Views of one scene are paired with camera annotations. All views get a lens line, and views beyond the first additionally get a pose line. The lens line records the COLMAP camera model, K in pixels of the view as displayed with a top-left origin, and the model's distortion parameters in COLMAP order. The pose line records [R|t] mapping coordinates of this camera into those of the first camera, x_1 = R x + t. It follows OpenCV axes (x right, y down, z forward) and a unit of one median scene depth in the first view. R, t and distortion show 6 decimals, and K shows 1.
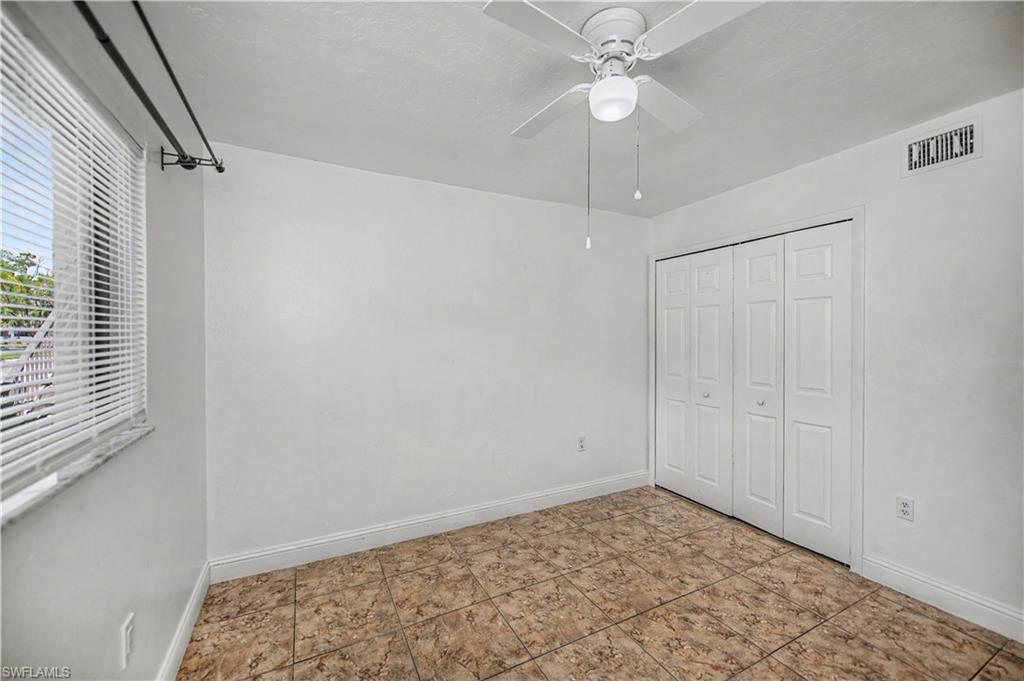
lens RADIAL K [[413.8, 0, 512.0], [0, 413.8, 338.8], [0, 0, 1]] dist [0.001203, -0.000639]
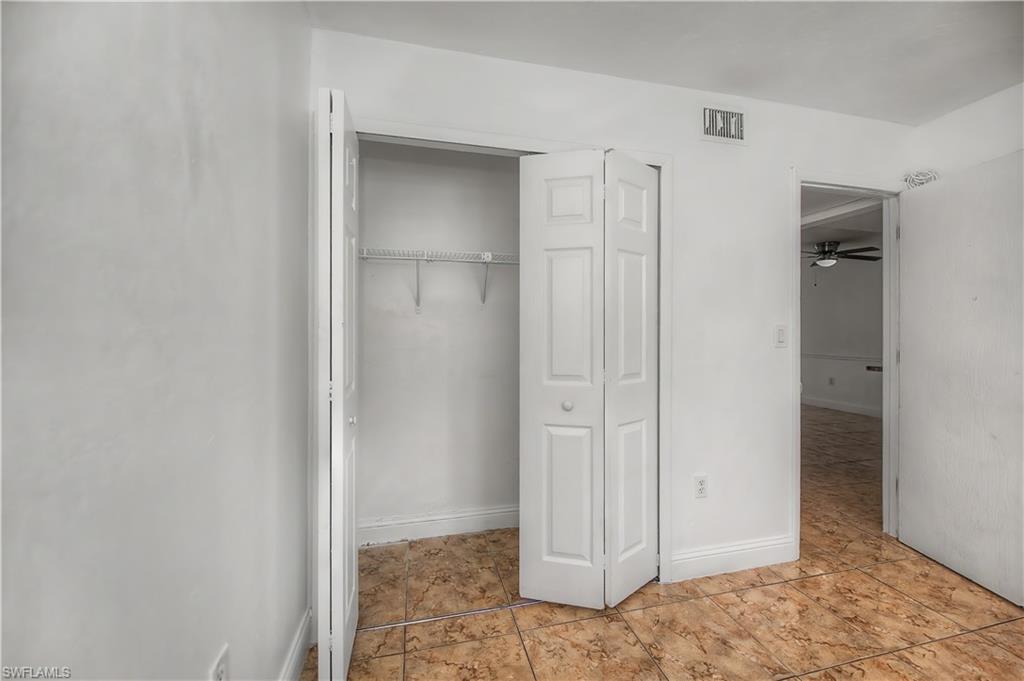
lens RADIAL K [[413.8, 0, 511.5], [0, 413.8, 330.7], [0, 0, 1]] dist [0.001203, -0.000639]
pose [[0.223620, -0.003198, 0.974671, -0.076720], [0.009844, 0.999951, 0.001023, 0.043997], [-0.974627, 0.009366, 0.223641, 1.192596]]
